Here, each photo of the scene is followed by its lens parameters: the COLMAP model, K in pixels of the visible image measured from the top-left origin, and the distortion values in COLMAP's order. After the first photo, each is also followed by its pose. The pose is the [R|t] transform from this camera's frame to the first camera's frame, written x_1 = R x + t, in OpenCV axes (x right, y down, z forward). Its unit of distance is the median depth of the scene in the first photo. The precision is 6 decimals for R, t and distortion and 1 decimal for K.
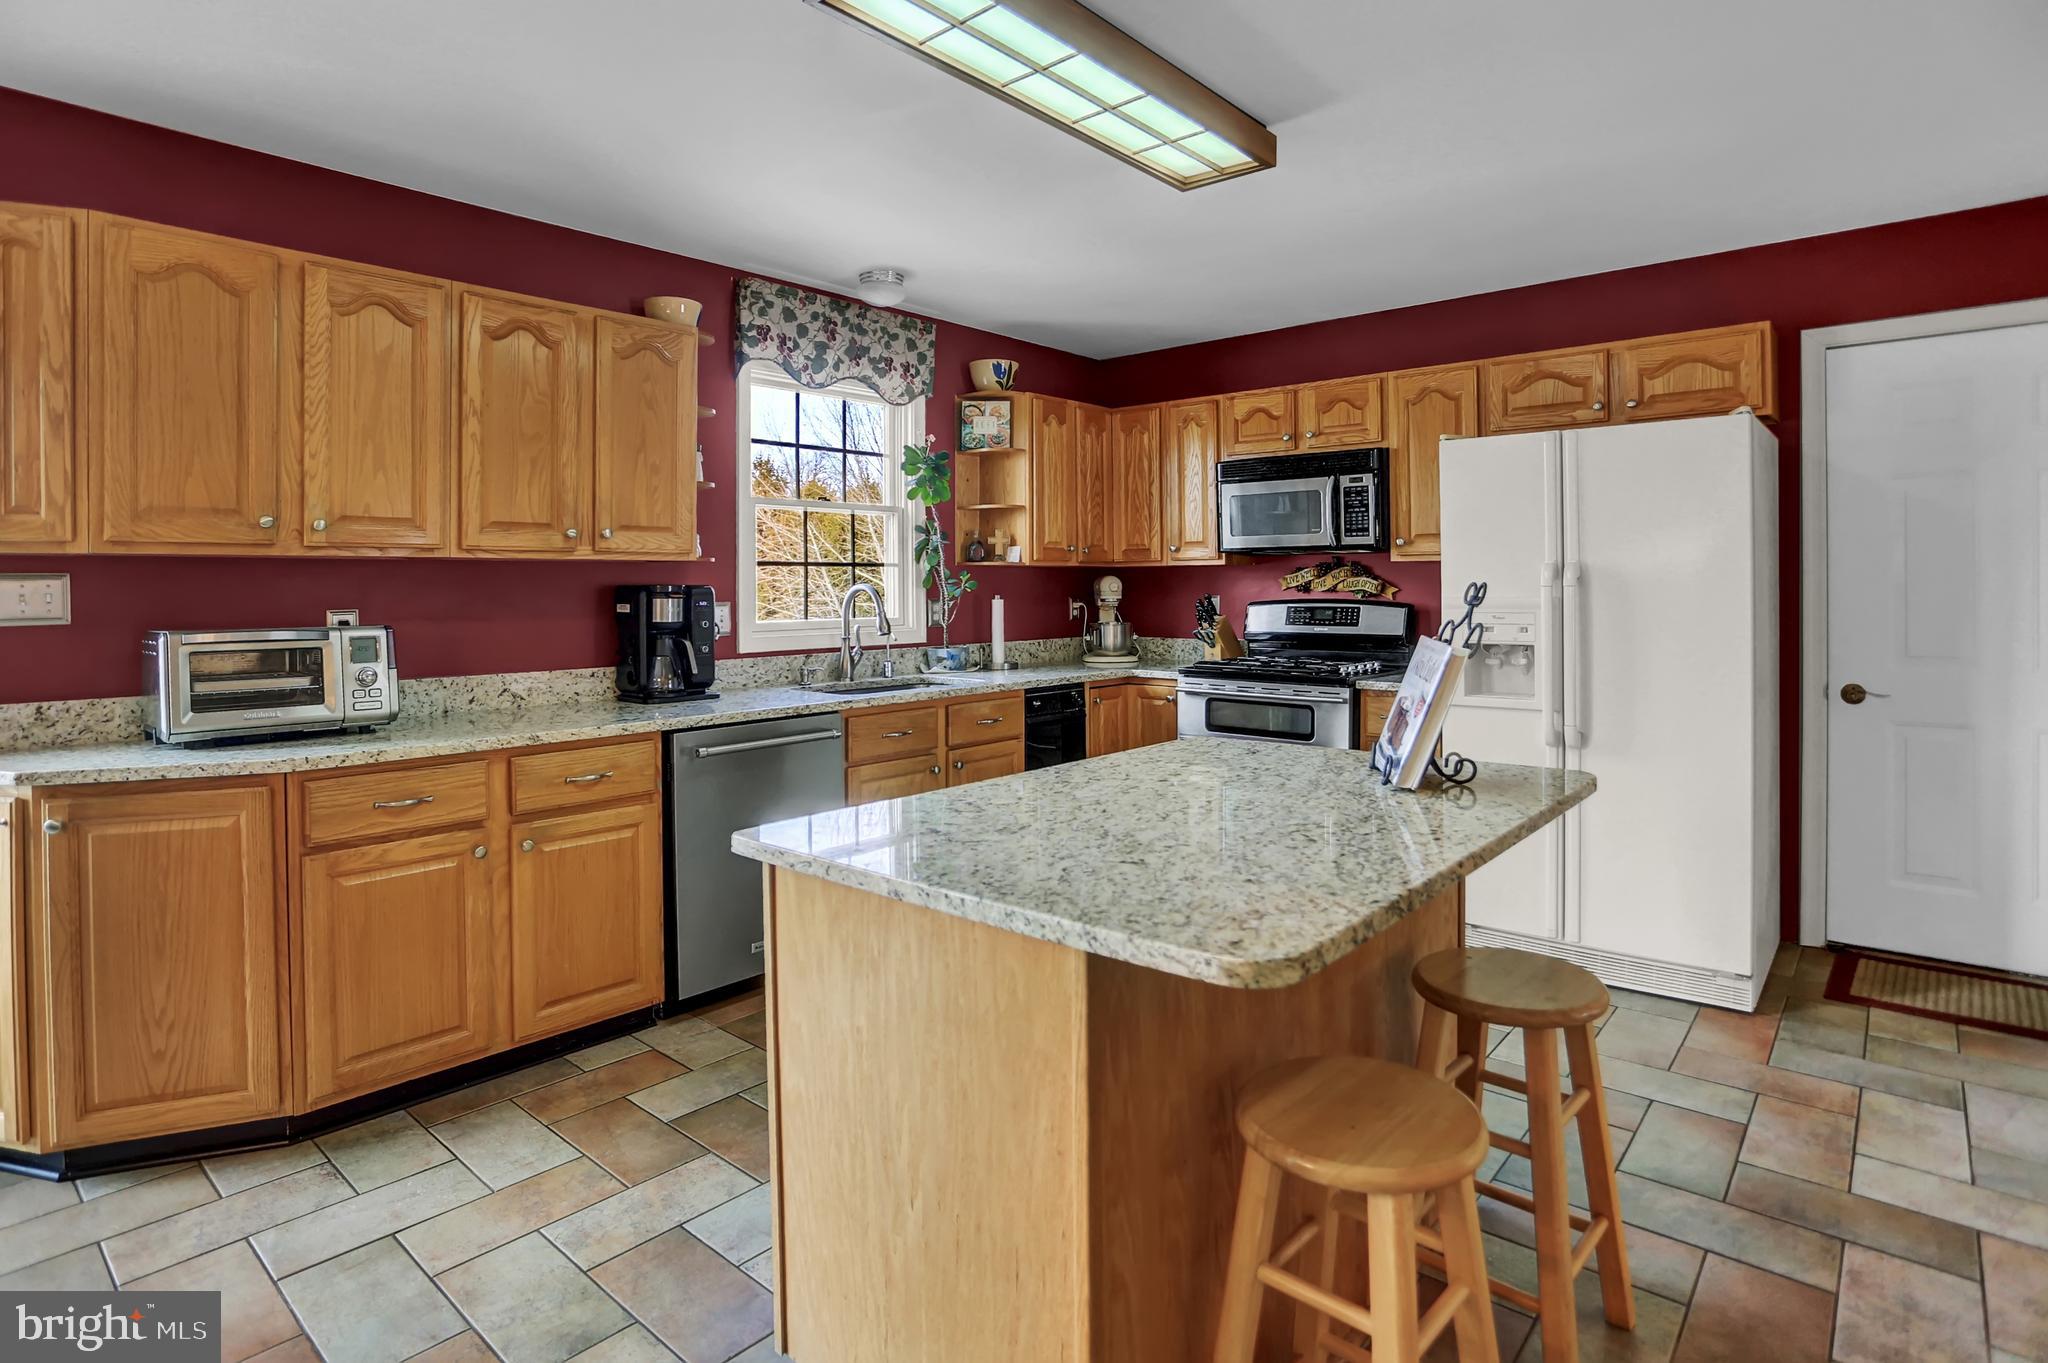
lens RADIAL K [[1046.1, 0, 1035.4], [0, 1046.1, 608.2], [0, 0, 1]] dist [-0.056192, 0.000461]
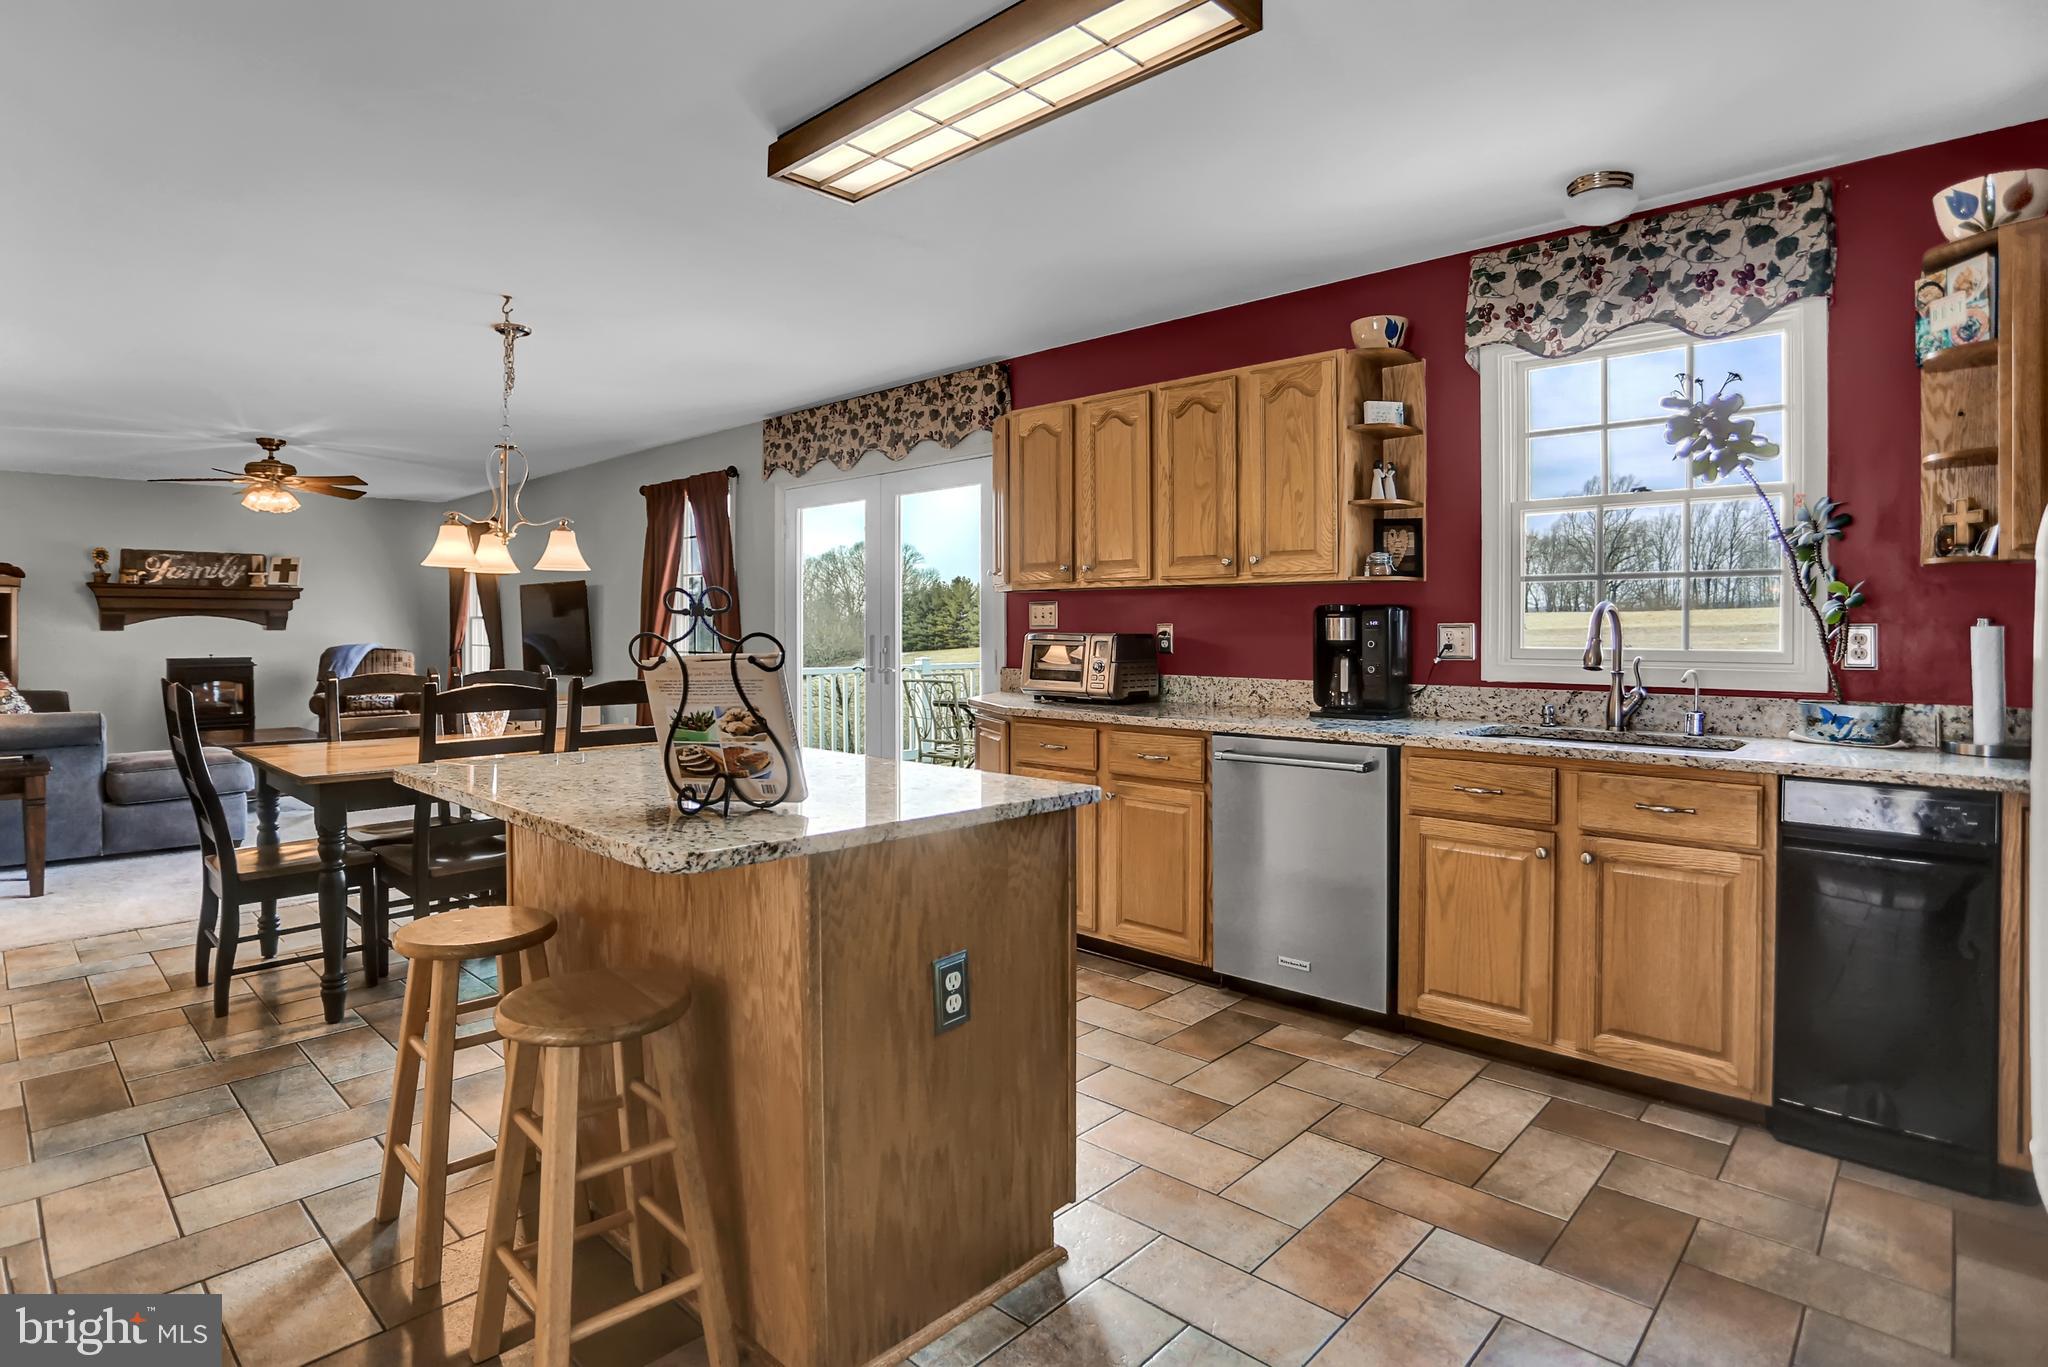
lens RADIAL K [[1072.9, 0, 993.2], [0, 1072.9, 652.2], [0, 0, 1]] dist [-0.080365, 0.035142]
pose [[-0.065509, 0.031258, -0.997362, 0.608722], [-0.022674, 0.999205, 0.032805, -0.001619], [0.997594, 0.024764, -0.064748, 0.611882]]
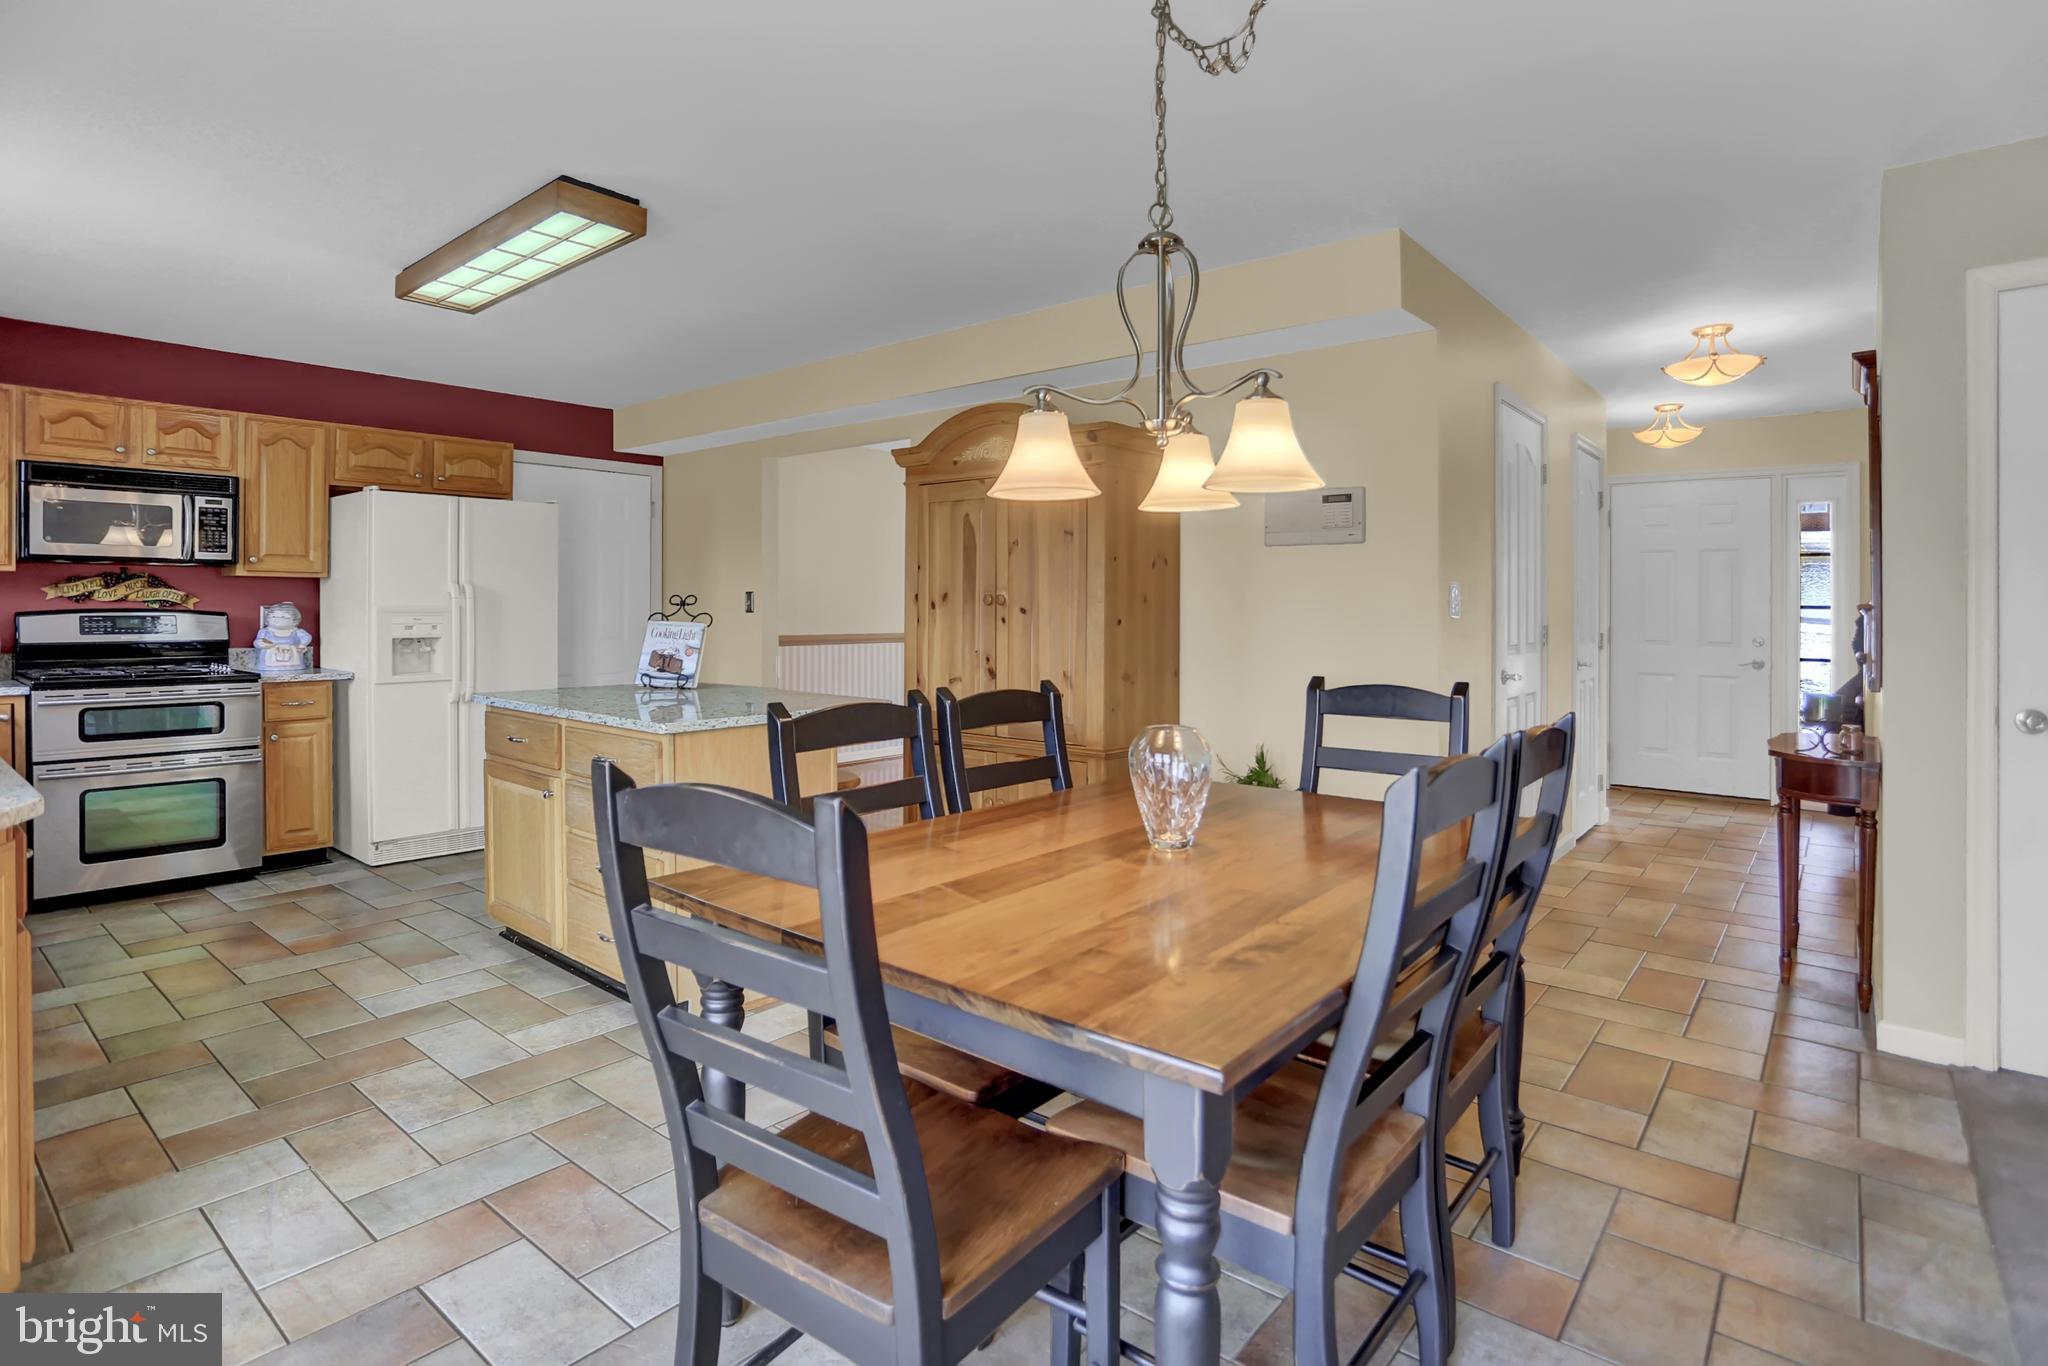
lens RADIAL K [[1061.0, 0, 1020.2], [0, 1061.0, 614.4], [0, 0, 1]] dist [-0.081636, 0.028601]
pose [[-0.011801, 0.001418, 0.999929, -0.840175], [0.017653, 0.999843, -0.001210, 0.015470], [-0.999775, 0.017637, -0.011824, 0.149057]]
